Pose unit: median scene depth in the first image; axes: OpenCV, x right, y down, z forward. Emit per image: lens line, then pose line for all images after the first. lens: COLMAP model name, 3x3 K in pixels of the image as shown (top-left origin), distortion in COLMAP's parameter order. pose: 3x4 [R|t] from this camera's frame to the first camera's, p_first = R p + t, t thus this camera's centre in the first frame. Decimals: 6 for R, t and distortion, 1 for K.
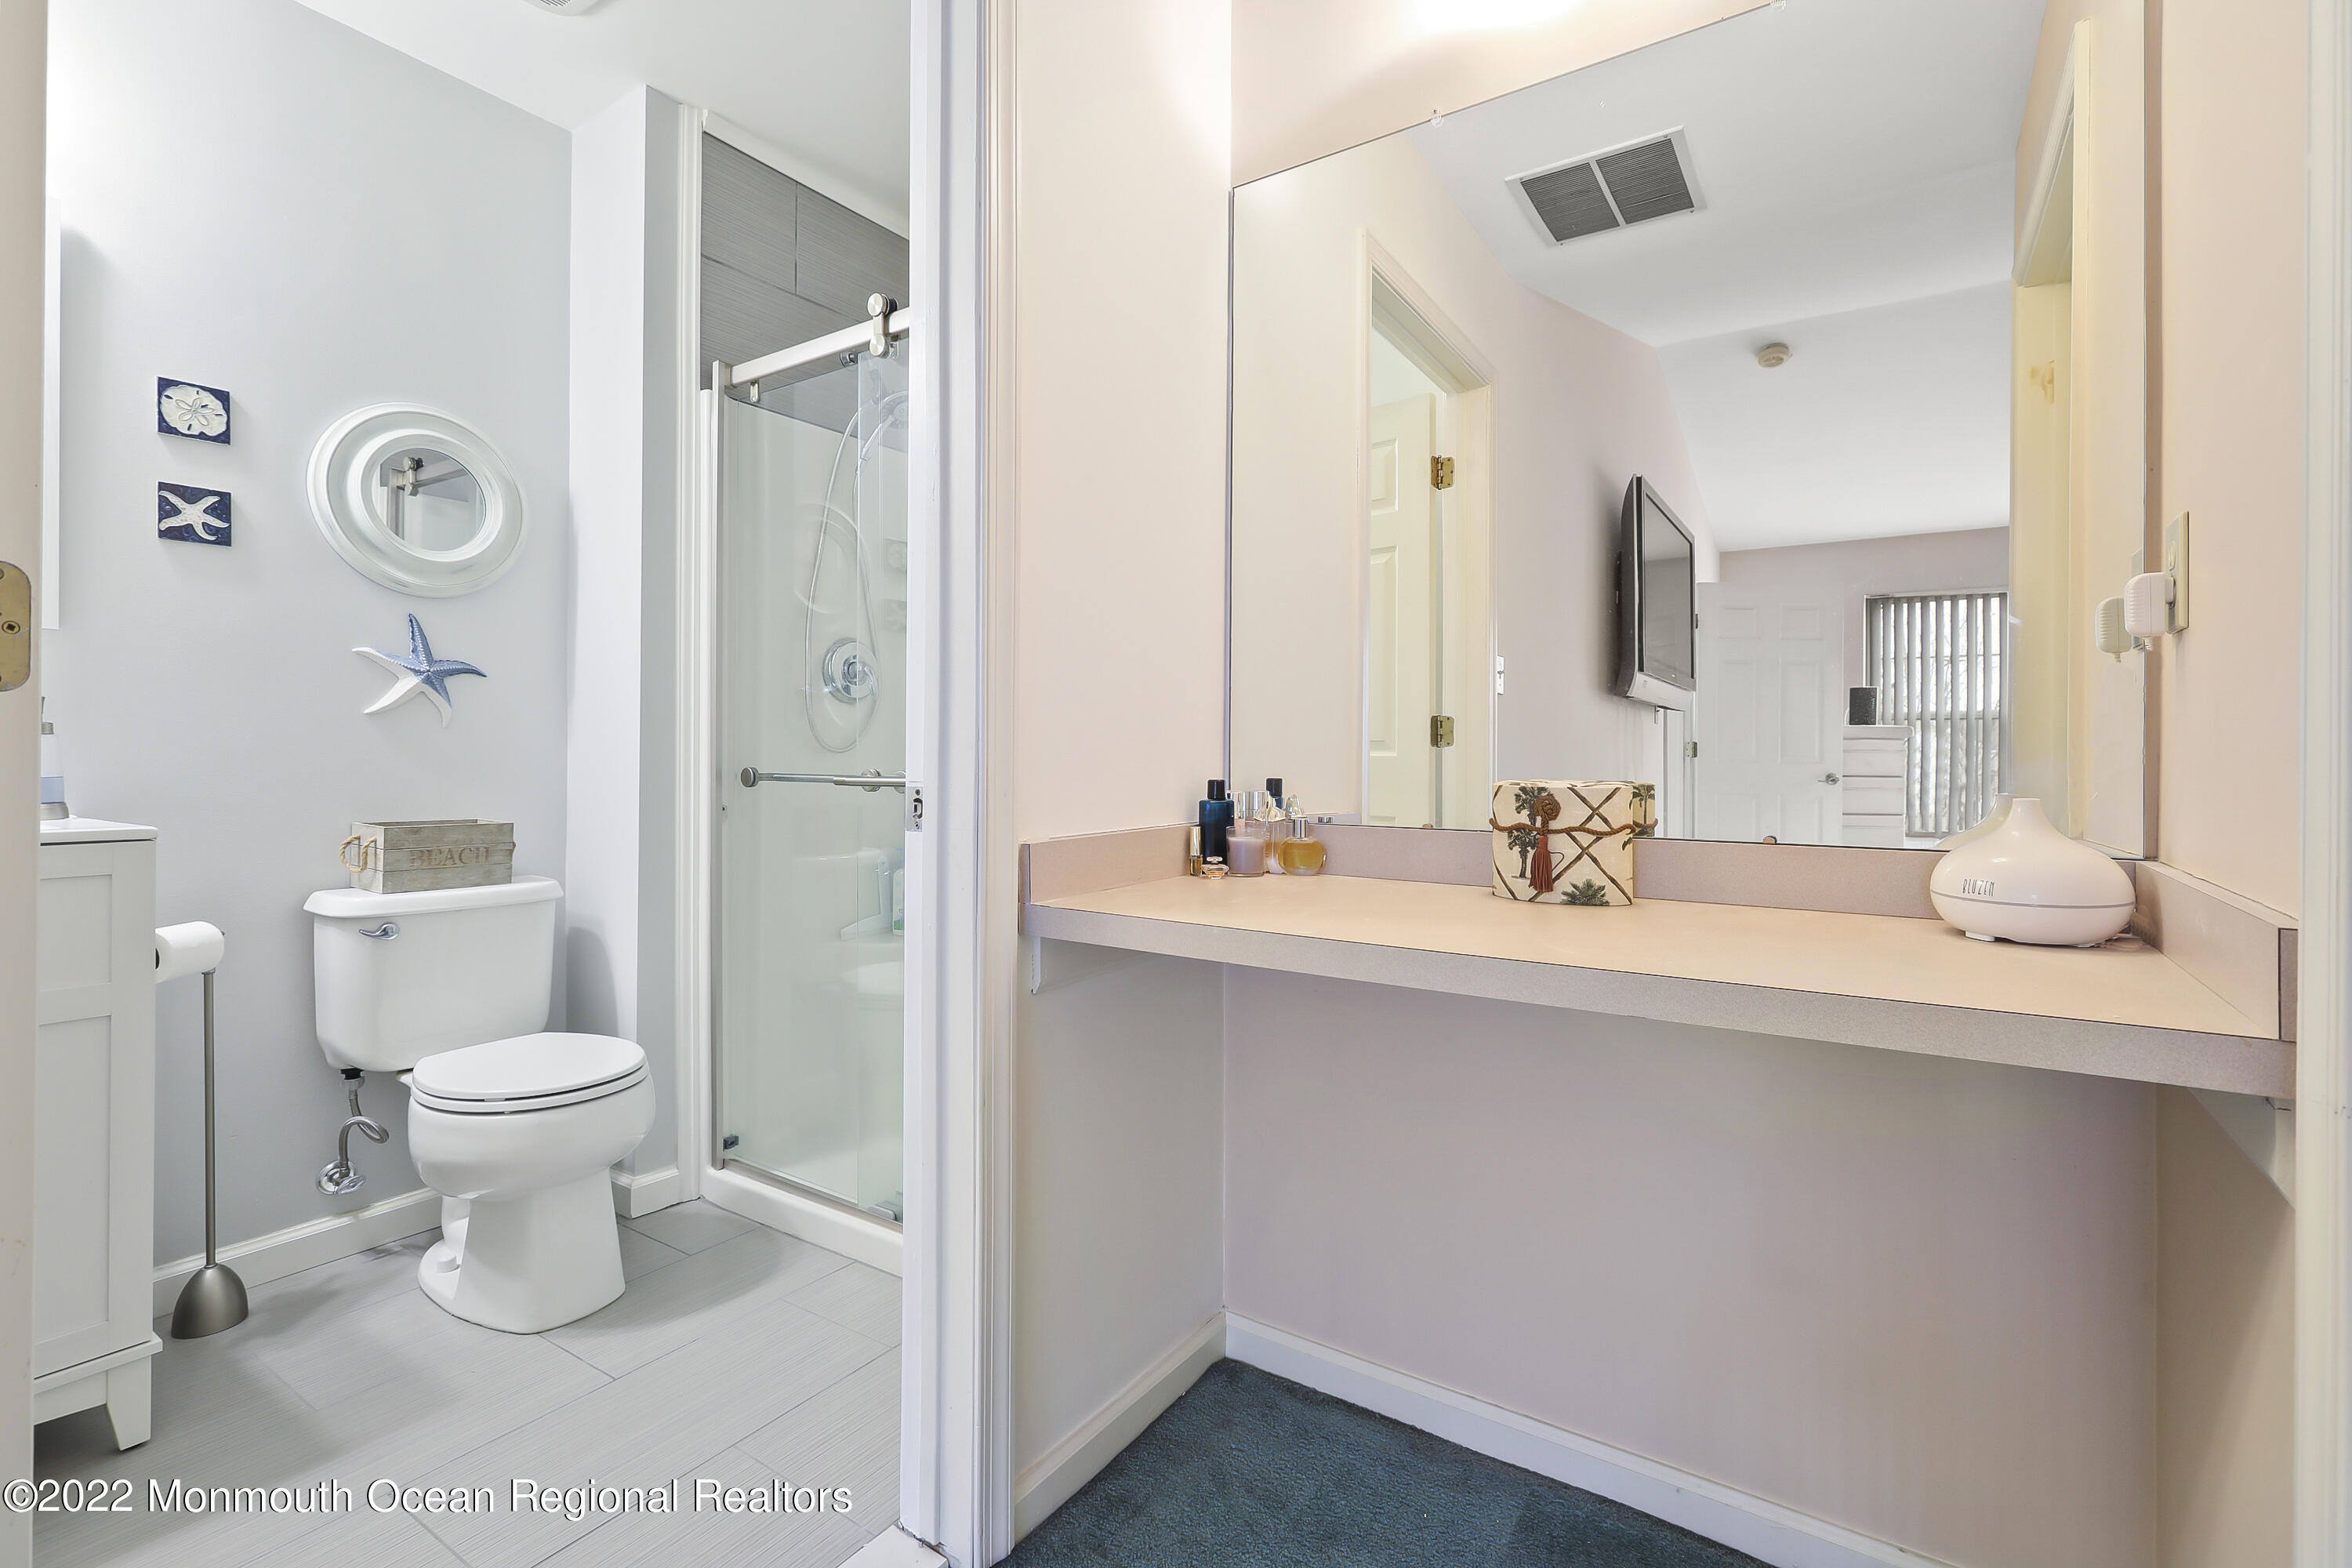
lens RADIAL K [[1061.7, 0, 1170.6], [0, 1061.7, 754.5], [0, 0, 1]] dist [-0.001194, 0.003149]
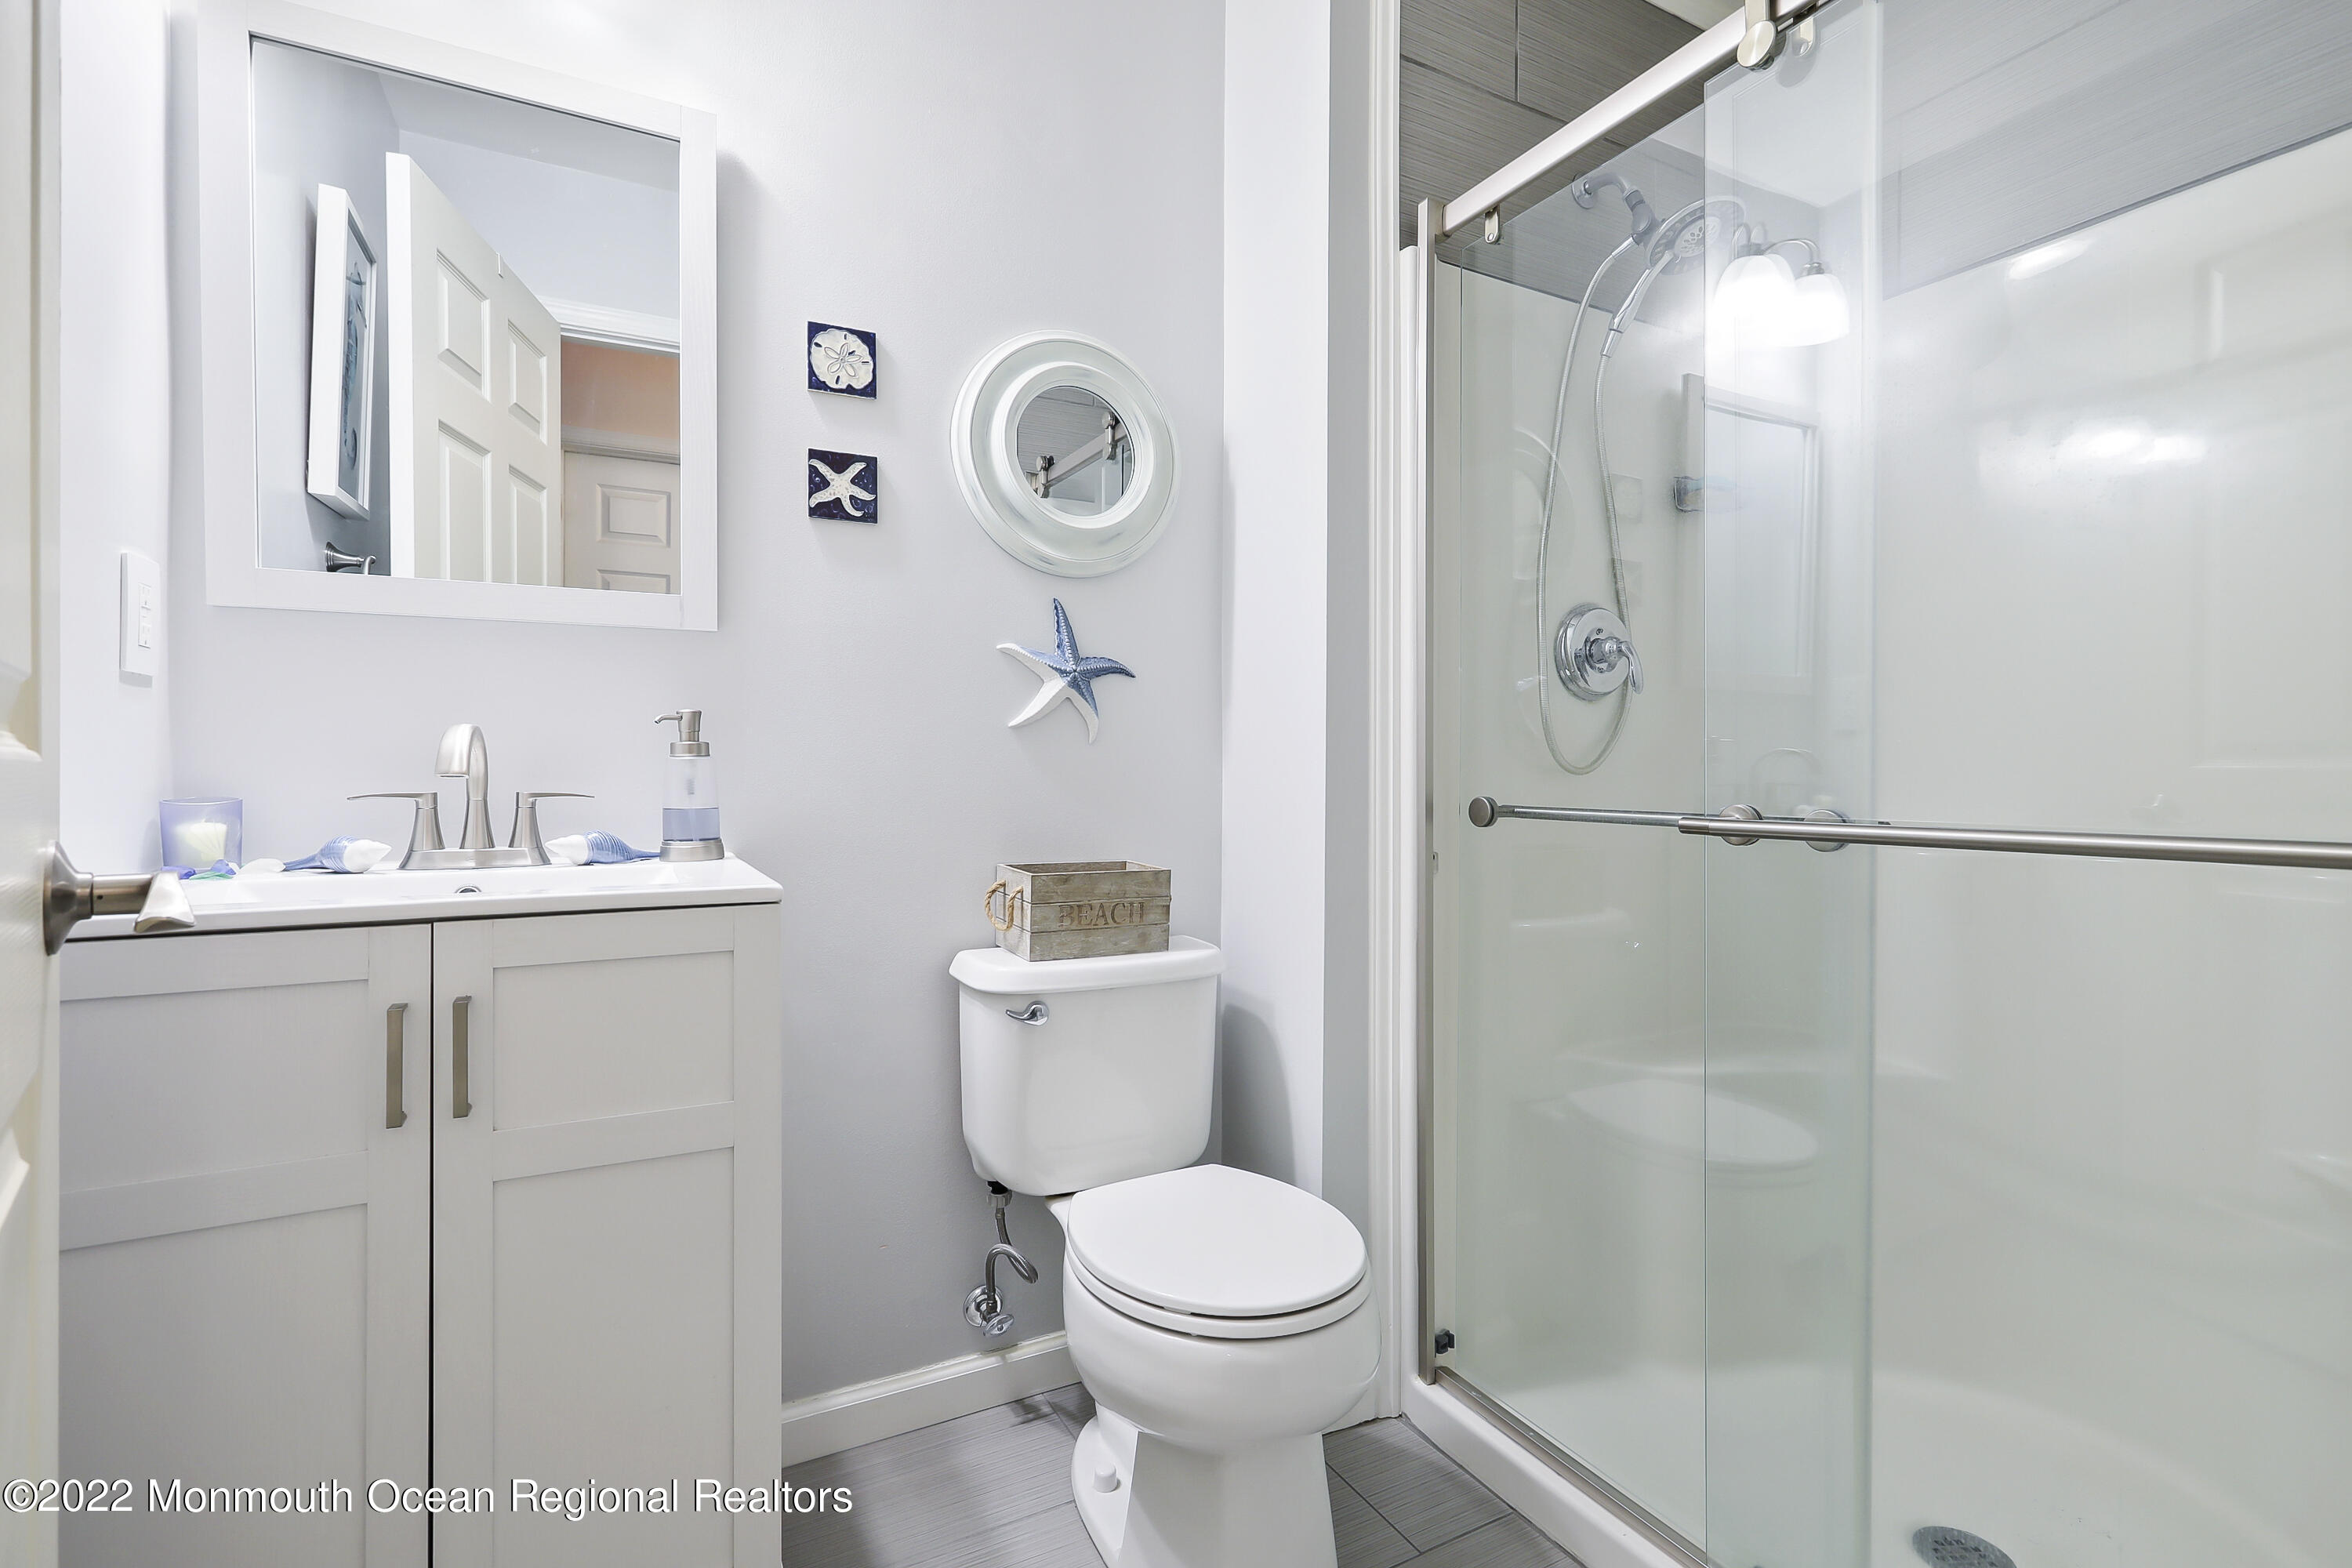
lens RADIAL K [[1061.7, 0, 1177.3], [0, 1061.7, 777.8], [0, 0, 1]] dist [-0.001194, 0.003149]
pose [[0.886869, 0.000362, -0.462021, -0.263783], [0.002423, 0.999982, 0.005434, -0.004320], [0.462015, -0.005939, 0.886852, 0.332457]]
